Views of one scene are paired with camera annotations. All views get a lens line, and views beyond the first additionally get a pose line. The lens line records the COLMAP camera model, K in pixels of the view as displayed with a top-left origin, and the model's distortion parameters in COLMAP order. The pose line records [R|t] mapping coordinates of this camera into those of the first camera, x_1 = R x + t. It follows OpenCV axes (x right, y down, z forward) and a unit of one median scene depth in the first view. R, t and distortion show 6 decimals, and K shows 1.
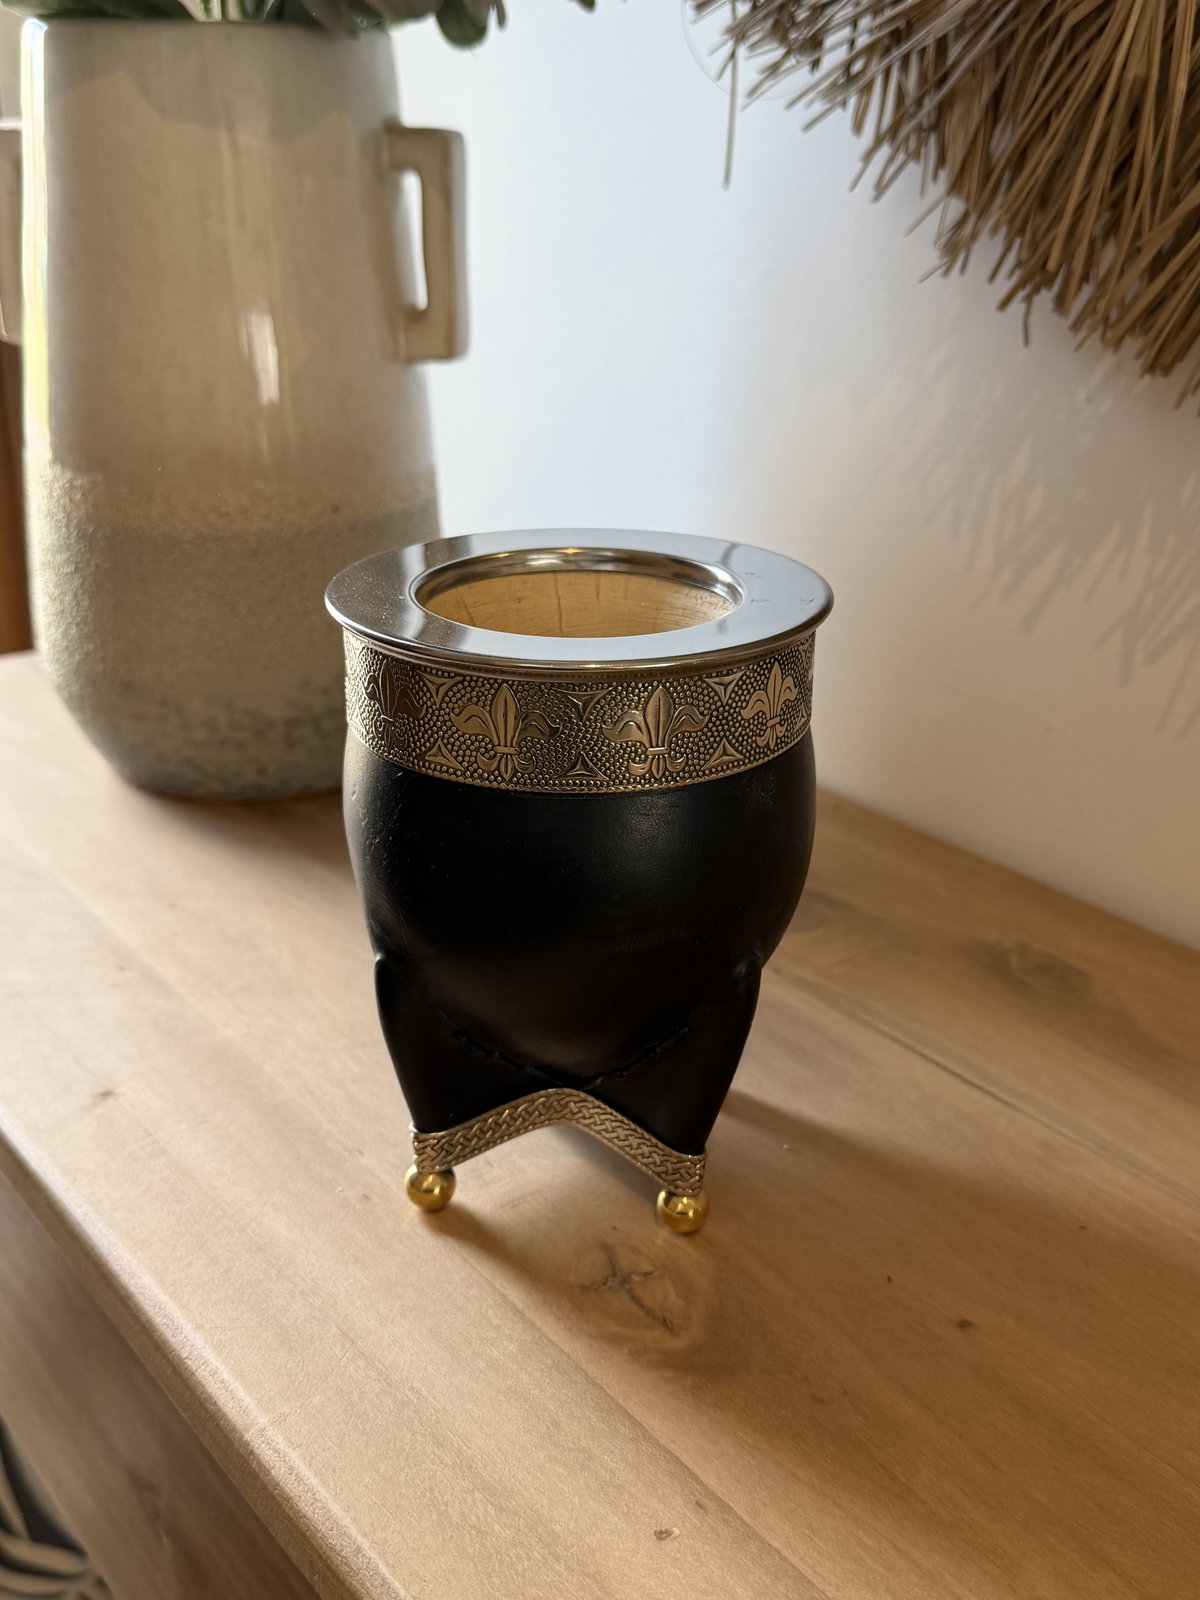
lens RADIAL K [[1623.3, 0, 604.2], [0, 1623.3, 808.2], [0, 0, 1]] dist [0.167441, -0.465240]
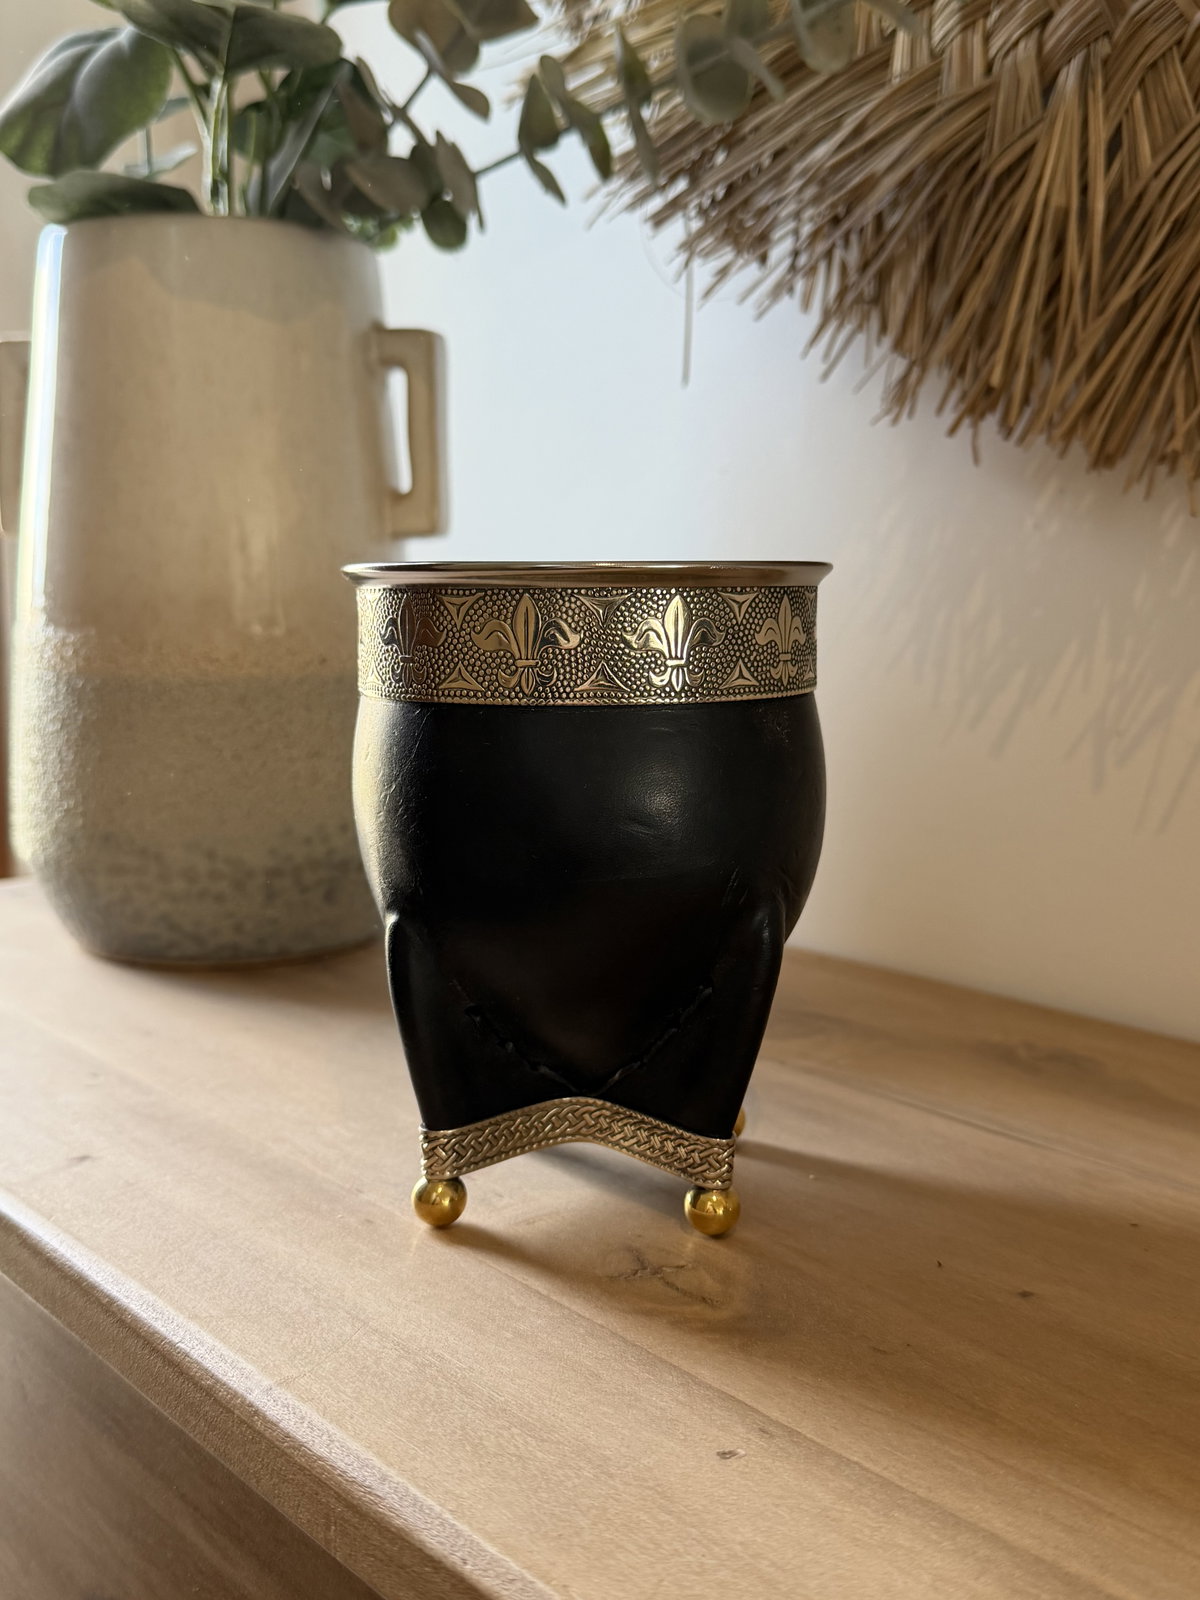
lens RADIAL K [[1623.3, 0, 604.2], [0, 1623.3, 808.2], [0, 0, 1]] dist [0.167441, -0.465240]
pose [[0.998804, -0.020783, 0.044247, -0.052735], [0.031890, 0.963019, -0.267538, 0.287312], [-0.037050, 0.268629, 0.962531, 0.044204]]
